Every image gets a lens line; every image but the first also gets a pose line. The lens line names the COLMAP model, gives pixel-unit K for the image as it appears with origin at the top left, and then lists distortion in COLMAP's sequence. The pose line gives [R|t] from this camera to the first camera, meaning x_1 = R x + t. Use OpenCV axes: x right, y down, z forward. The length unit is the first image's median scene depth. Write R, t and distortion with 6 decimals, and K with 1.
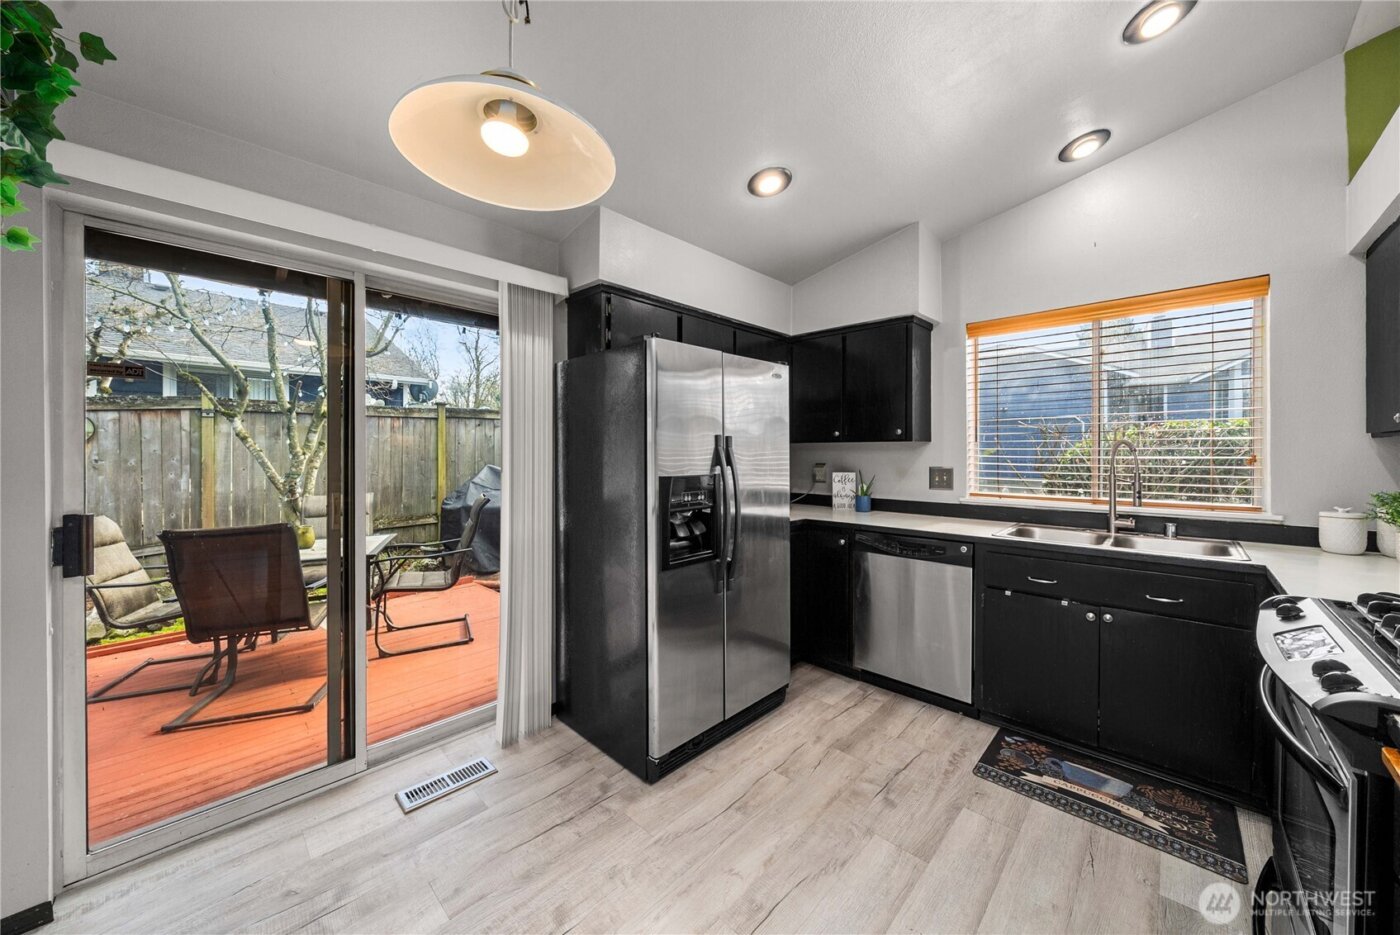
lens RADIAL K [[507.2, 0, 704.1], [0, 507.2, 458.2], [0, 0, 1]] dist [-0.000485, -0.000025]
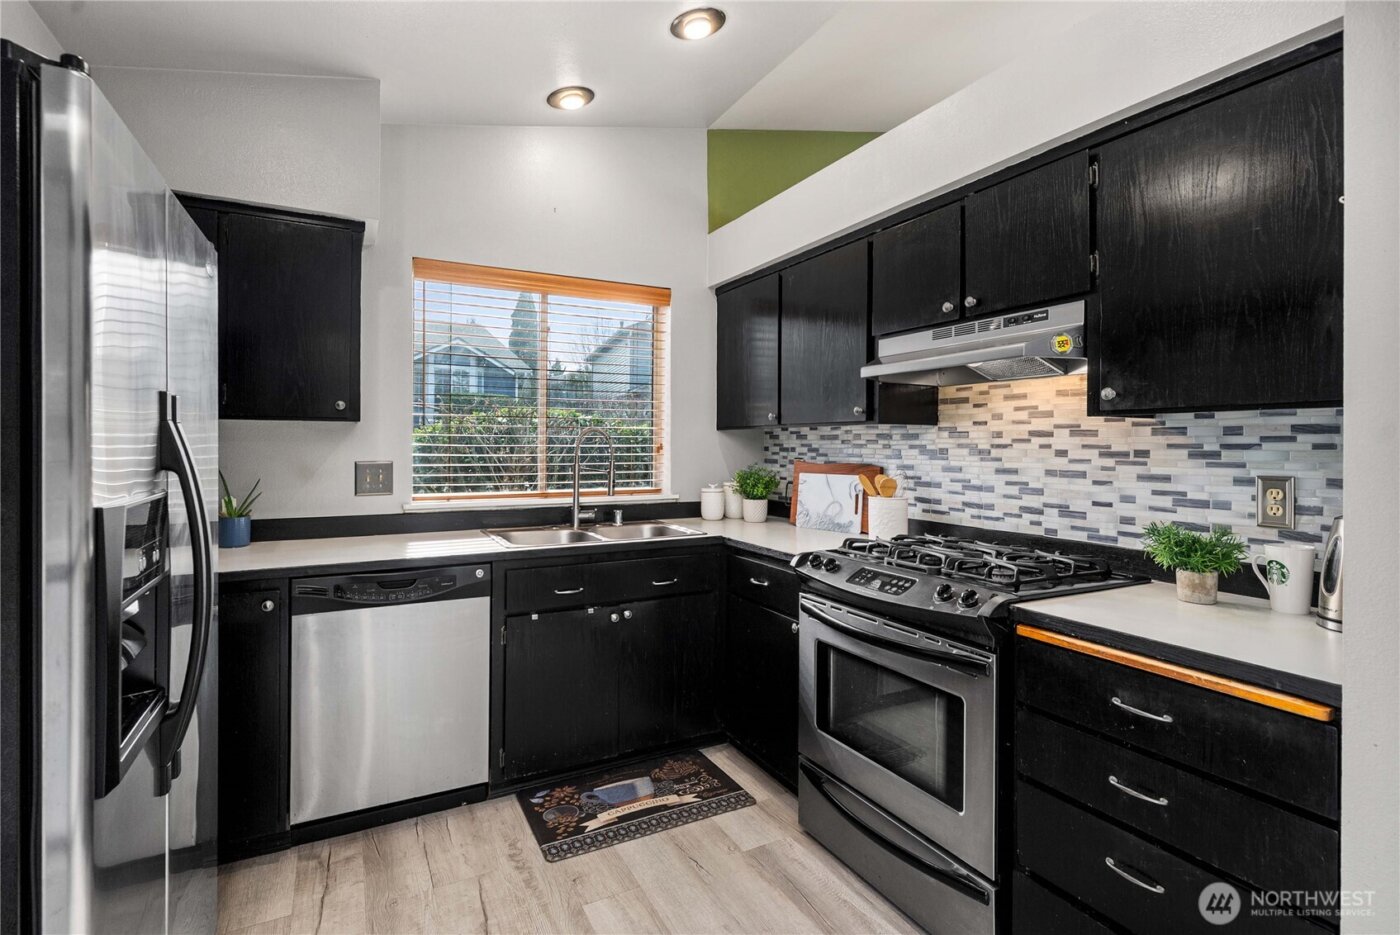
lens RADIAL K [[675.9, 0, 692.2], [0, 675.9, 450.5], [0, 0, 1]] dist [-0.002081, -0.000242]
pose [[0.310333, -0.007001, 0.950602, -0.325757], [0.007175, 0.999962, 0.005022, 0.002441], [-0.950601, 0.005262, 0.310372, 0.436261]]
